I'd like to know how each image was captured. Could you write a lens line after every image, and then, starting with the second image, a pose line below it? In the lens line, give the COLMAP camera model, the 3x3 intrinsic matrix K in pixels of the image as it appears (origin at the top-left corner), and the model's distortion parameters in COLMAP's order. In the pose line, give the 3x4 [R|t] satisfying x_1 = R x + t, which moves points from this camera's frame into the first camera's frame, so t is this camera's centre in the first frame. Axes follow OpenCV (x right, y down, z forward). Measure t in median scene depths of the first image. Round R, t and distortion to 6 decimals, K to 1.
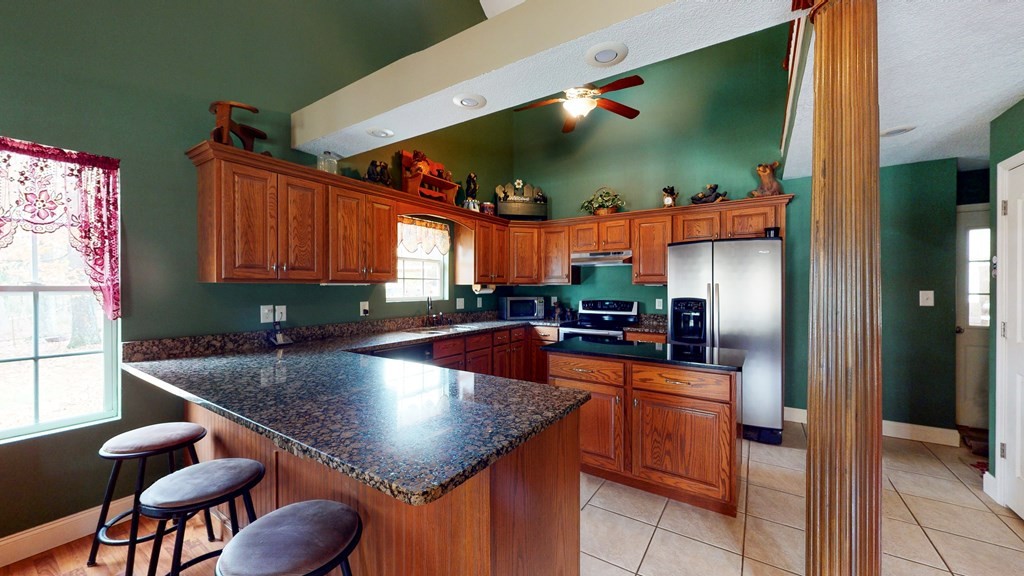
lens RADIAL K [[377.9, 0, 512.0], [0, 377.9, 288.0], [0, 0, 1]] dist [0.001940, 0.000205]
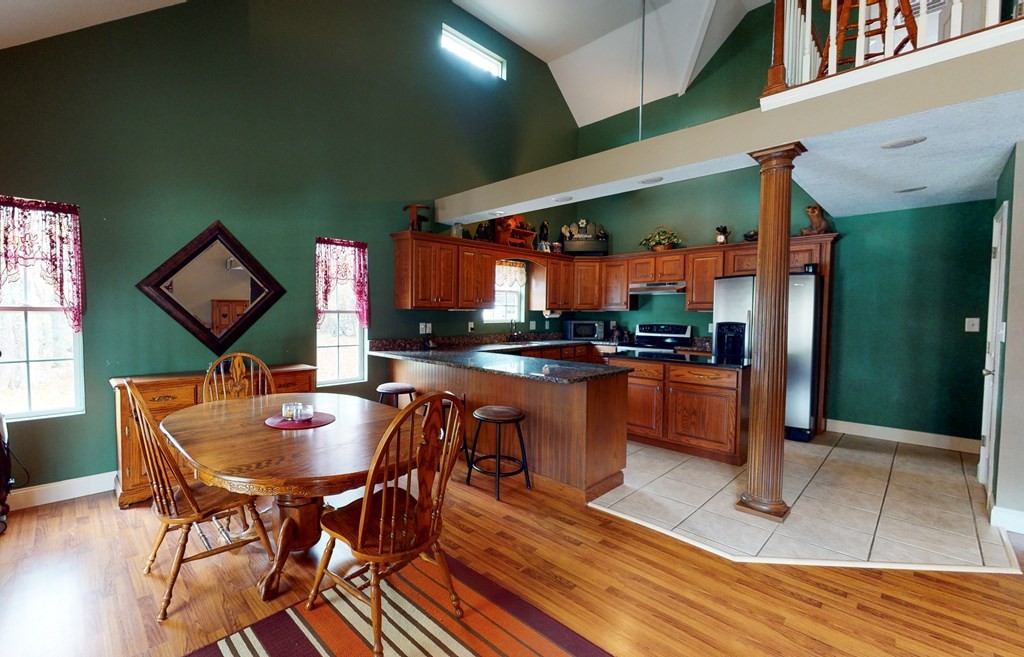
lens RADIAL K [[436.4, 0, 437.0], [0, 436.4, 329.6], [0, 0, 1]] dist [0.001202, 0.000083]
pose [[0.963969, 0.016095, -0.265526, -0.061980], [-0.006087, 0.999241, 0.038470, 0.001483], [0.265944, -0.035468, 0.963336, -0.504364]]
